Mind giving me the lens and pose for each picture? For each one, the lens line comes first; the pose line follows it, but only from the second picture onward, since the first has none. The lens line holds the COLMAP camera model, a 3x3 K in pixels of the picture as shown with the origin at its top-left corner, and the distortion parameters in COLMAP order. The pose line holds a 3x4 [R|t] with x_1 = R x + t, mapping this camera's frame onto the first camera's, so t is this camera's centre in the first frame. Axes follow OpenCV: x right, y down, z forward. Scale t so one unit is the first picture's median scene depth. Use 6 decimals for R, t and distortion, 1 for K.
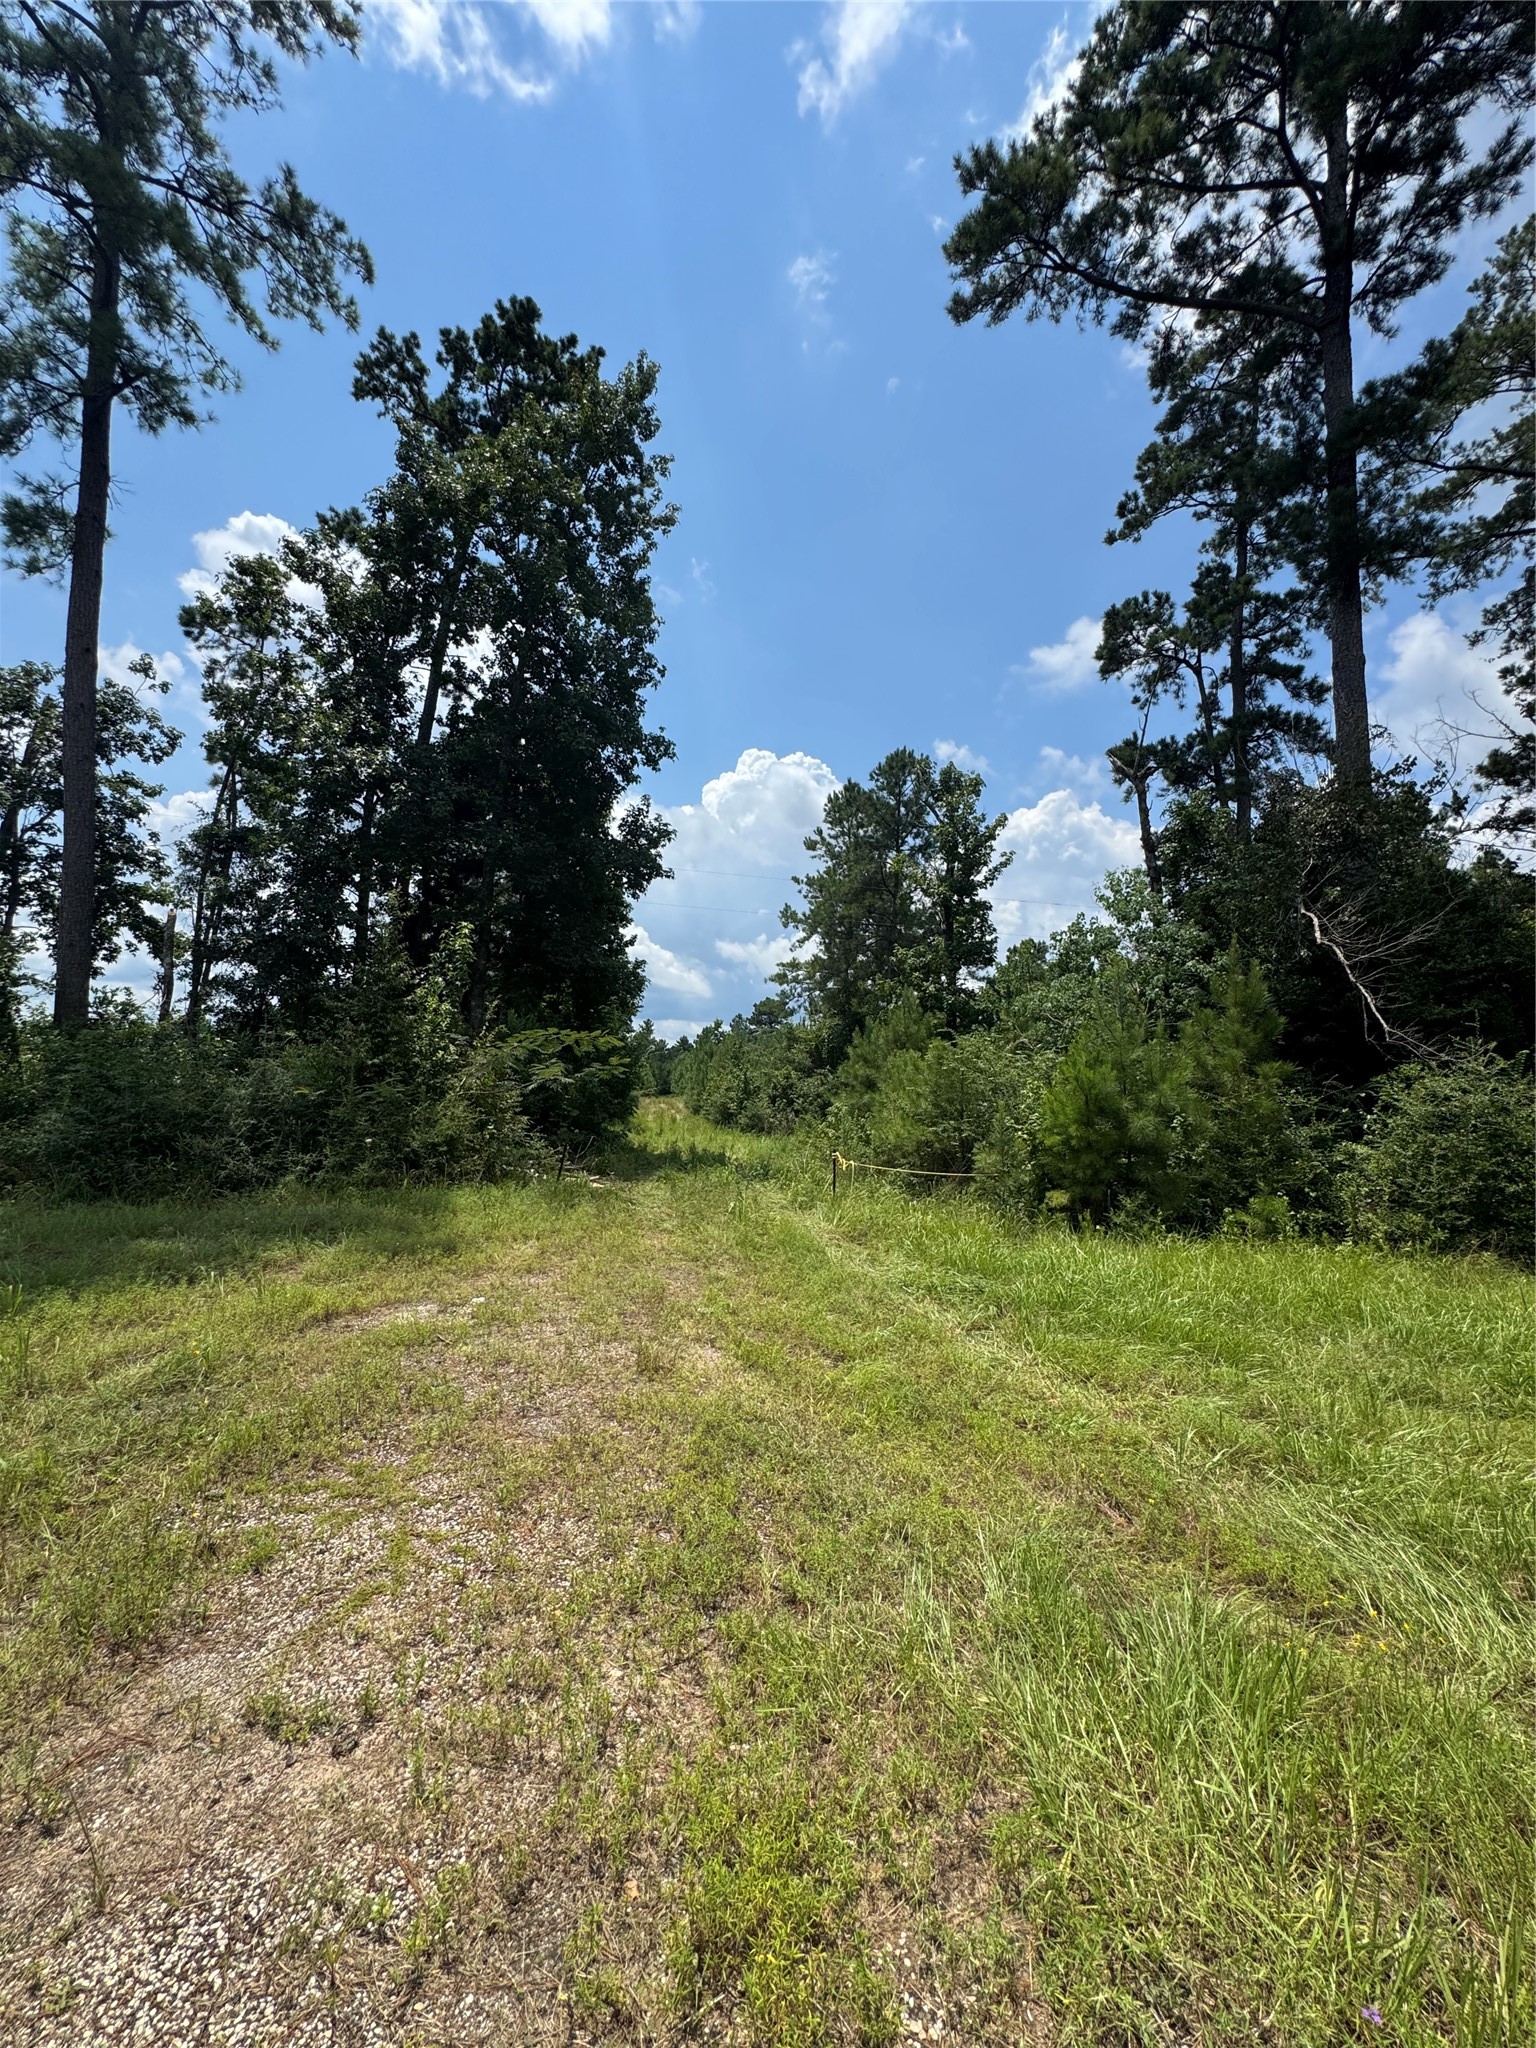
lens RADIAL K [[819.1, 0, 754.0], [0, 819.1, 1015.2], [0, 0, 1]] dist [-0.006051, 0.000447]
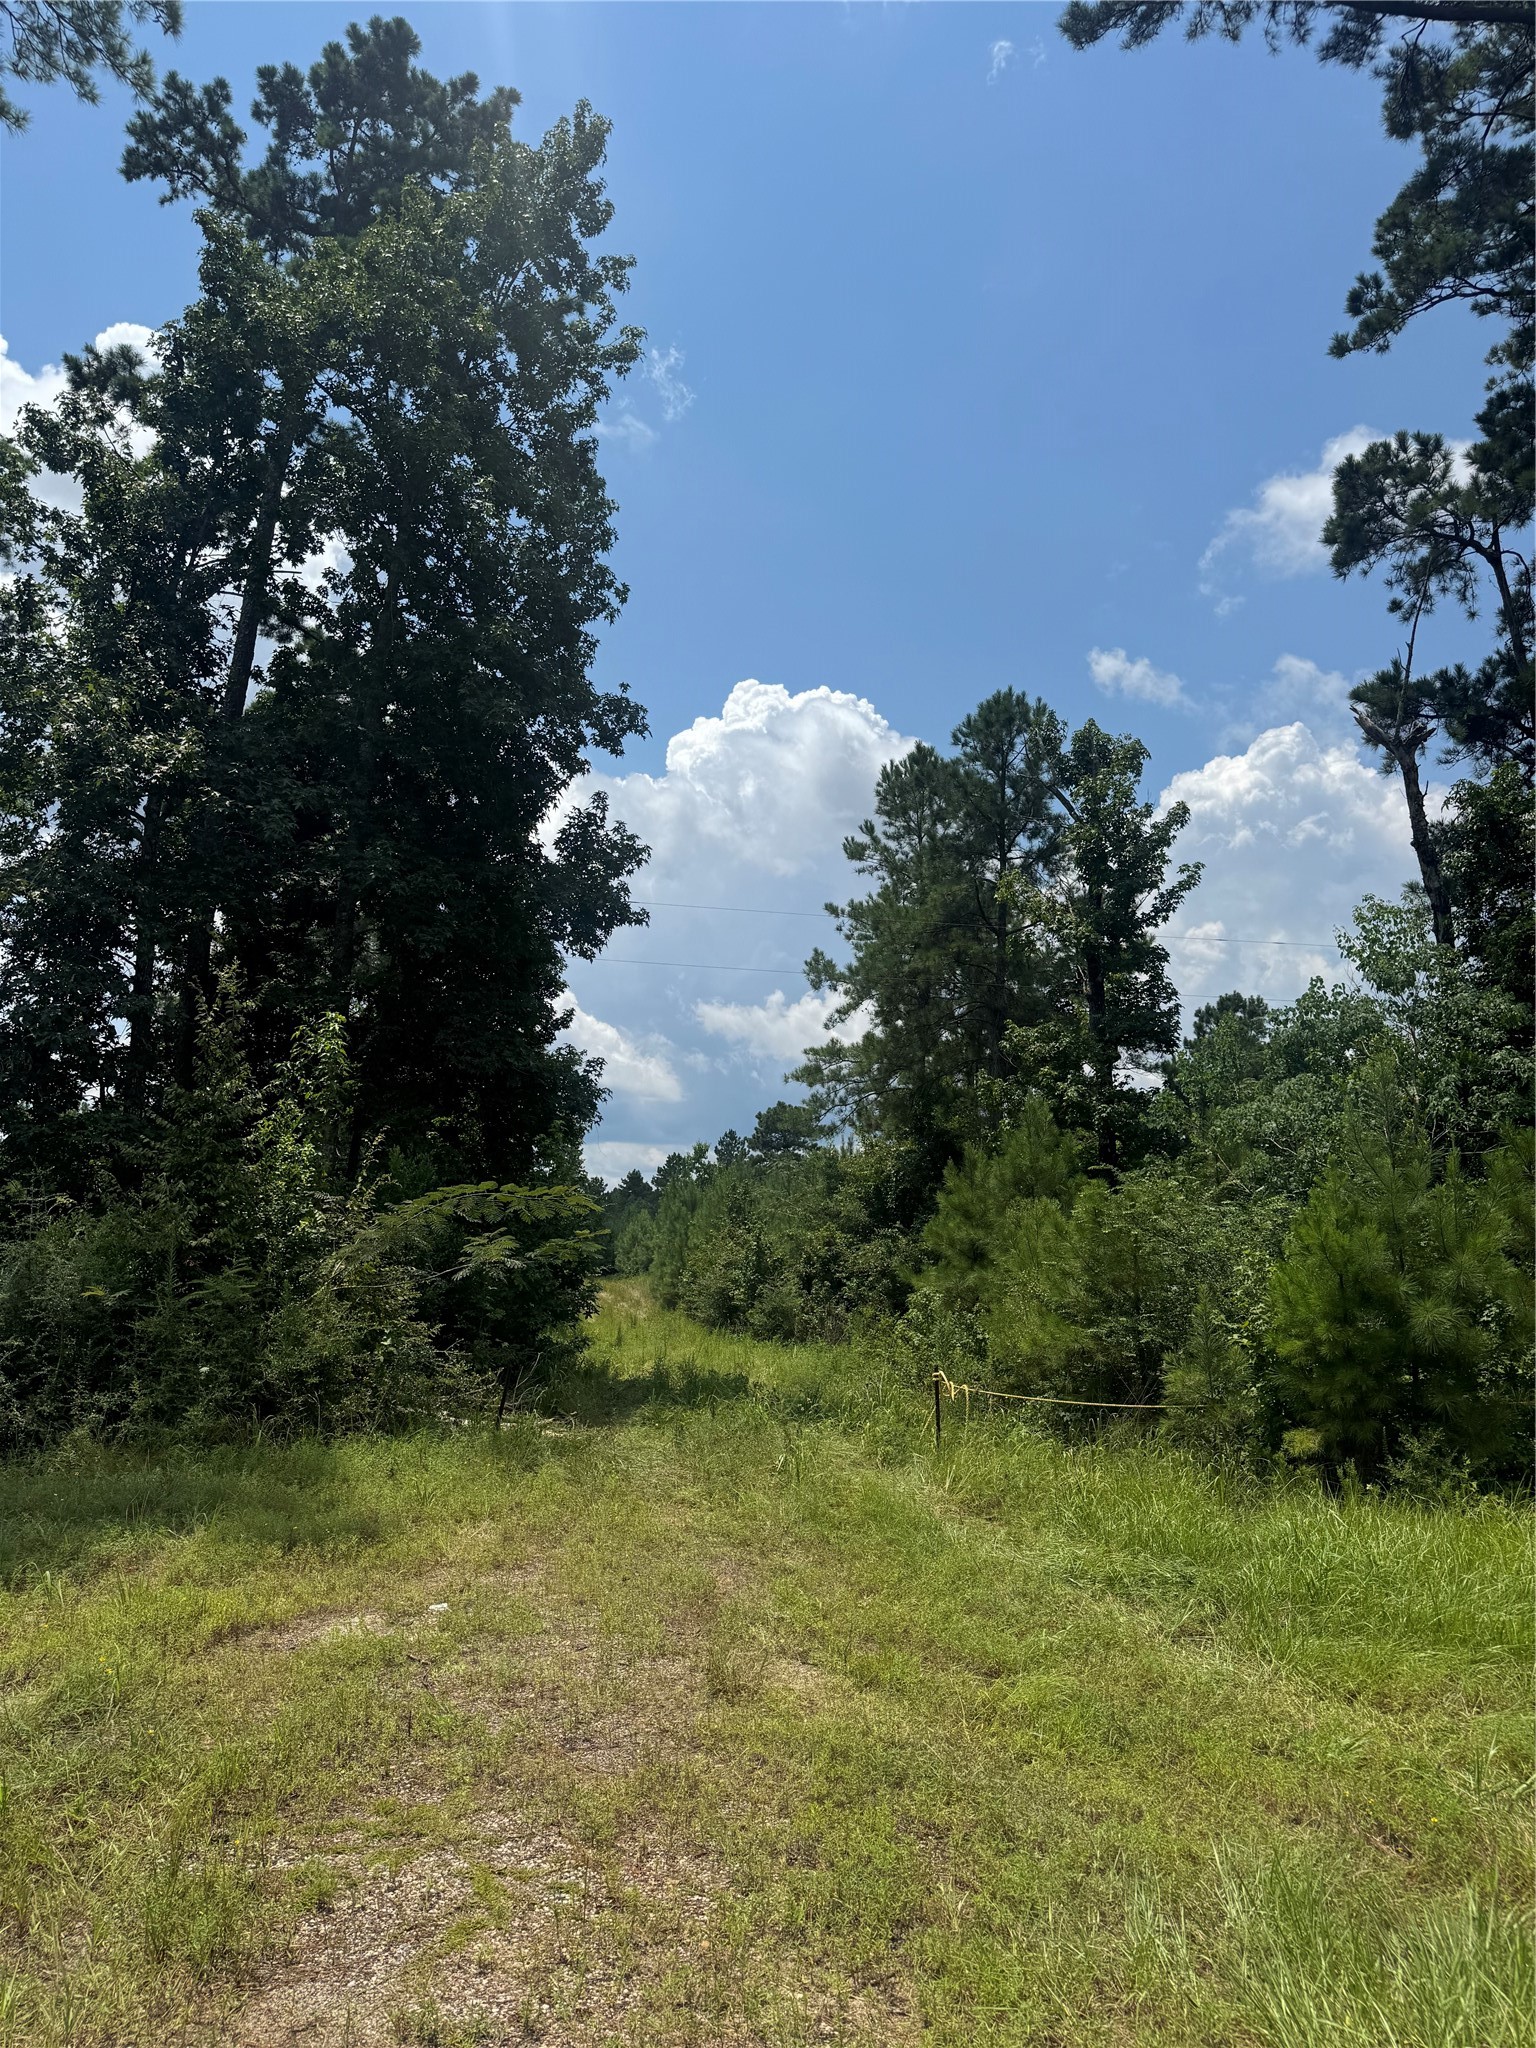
lens RADIAL K [[1431.3, 0, 734.0], [0, 1431.3, 1020.4], [0, 0, 1]] dist [0.047209, -0.055281]
pose [[0.999704, -0.021700, -0.010993, -0.022947], [0.020789, 0.996803, -0.077142, -0.010931], [0.012631, 0.076891, 0.996960, -0.068127]]
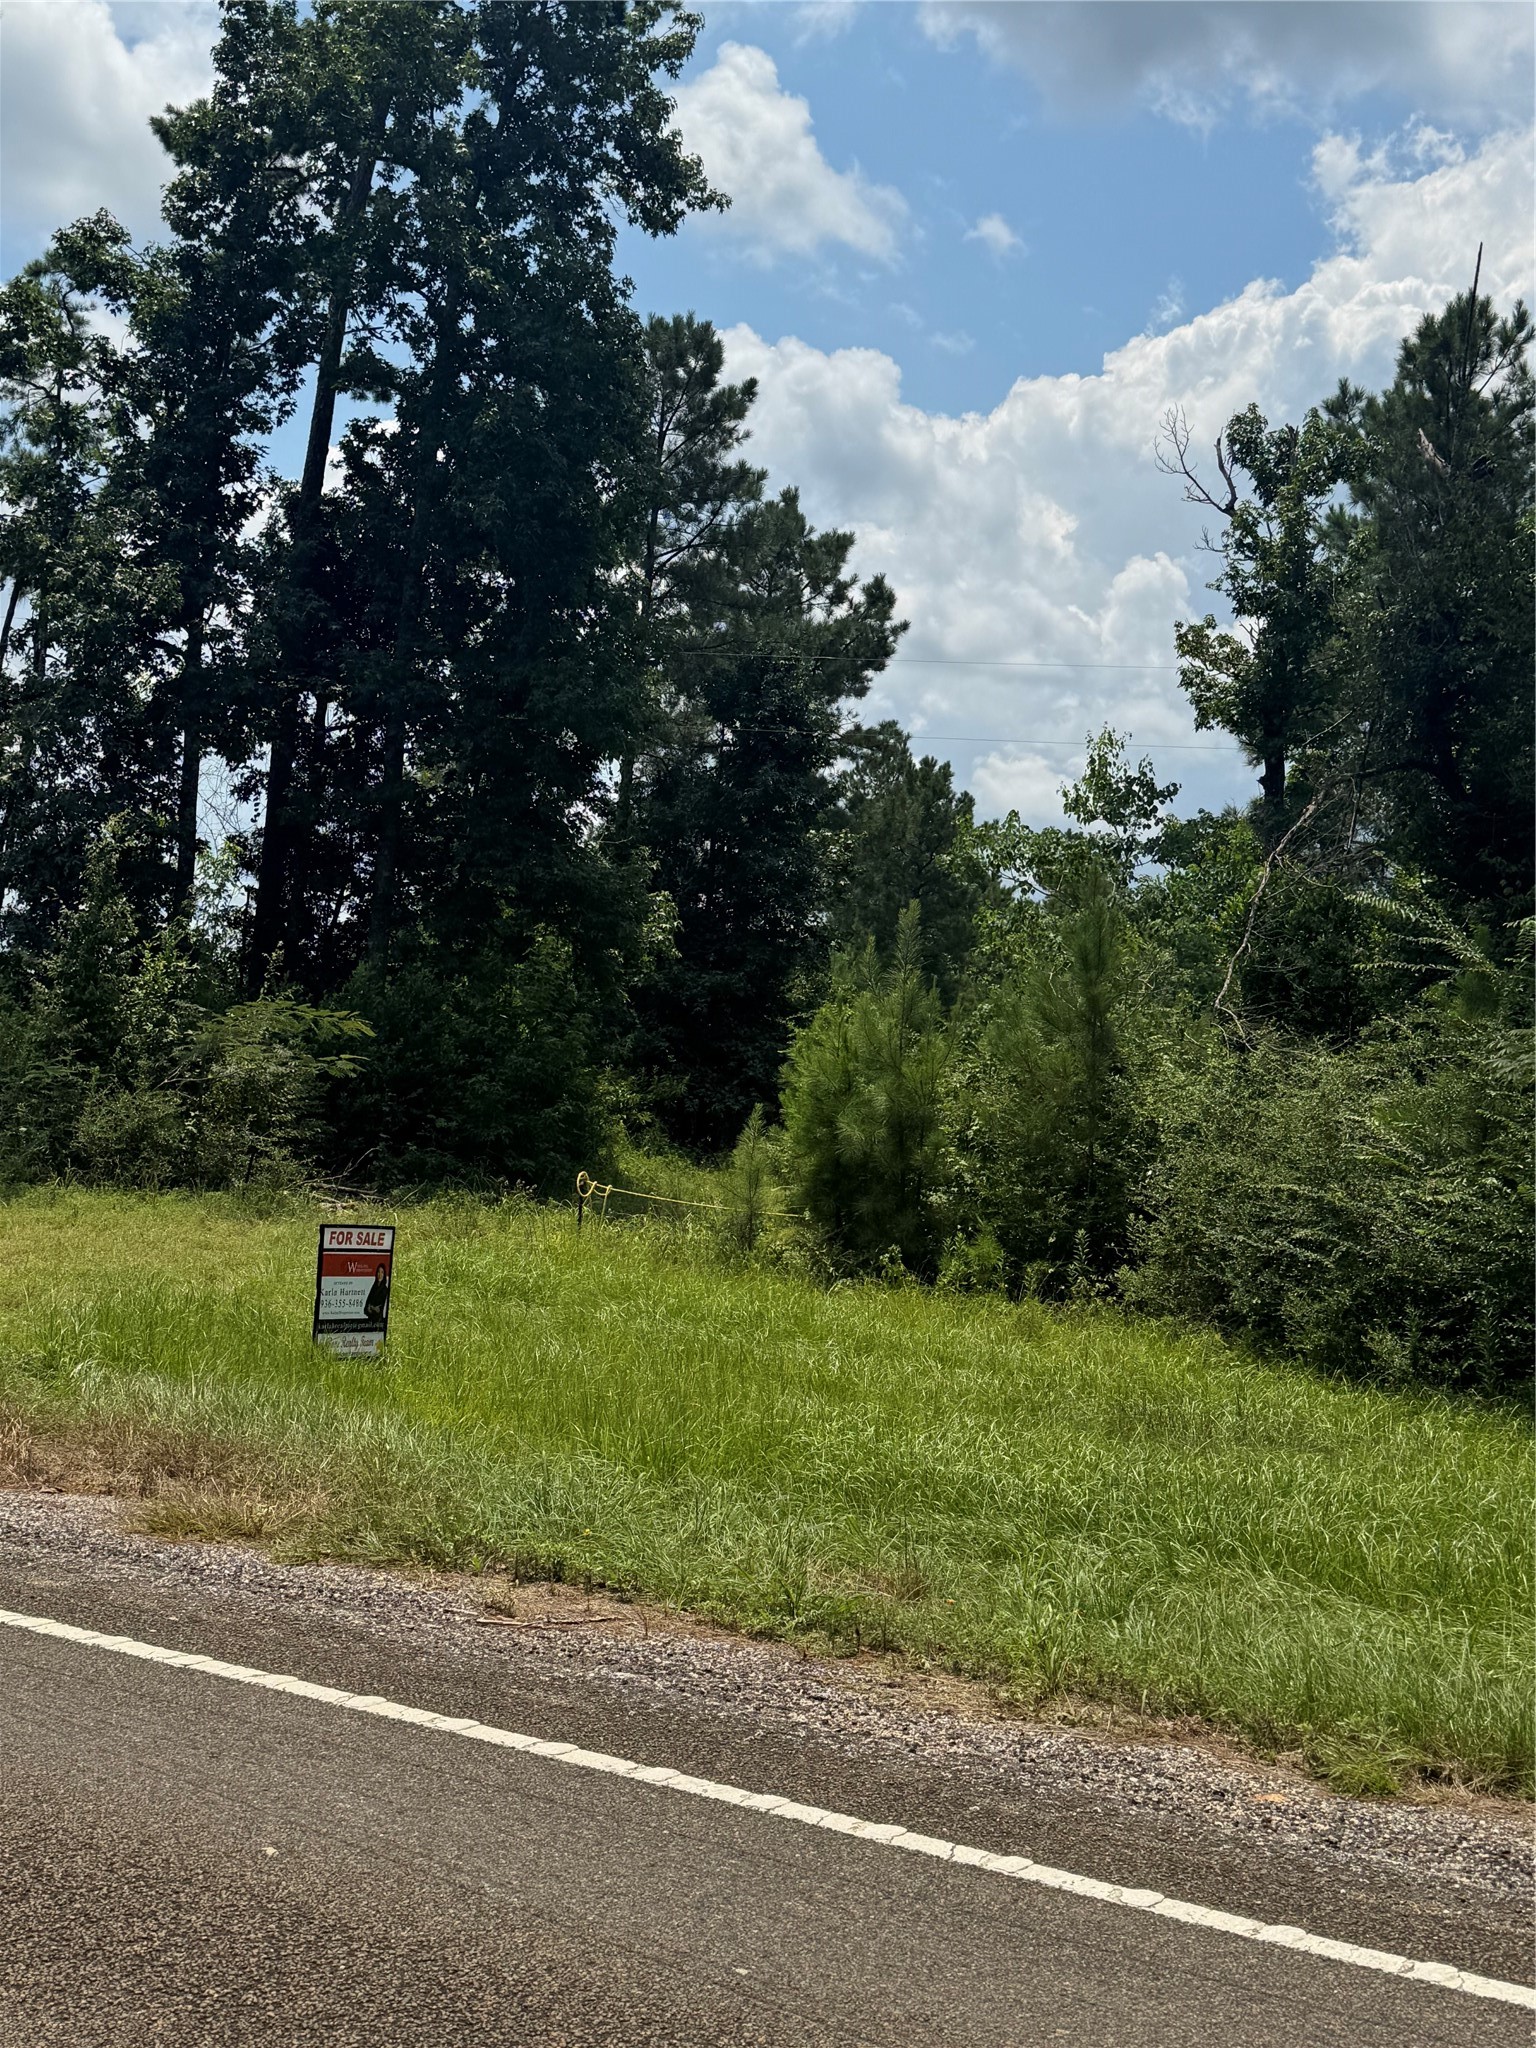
lens RADIAL K [[2448.4, 0, 768.1], [0, 2448.4, 1027.0], [0, 0, 1]] dist [0.105205, 0.000000]
pose [[0.912893, 0.006045, -0.408155, 0.696061], [0.018834, 0.998202, 0.056909, -0.053105], [0.407765, -0.059639, 0.911137, -0.576978]]
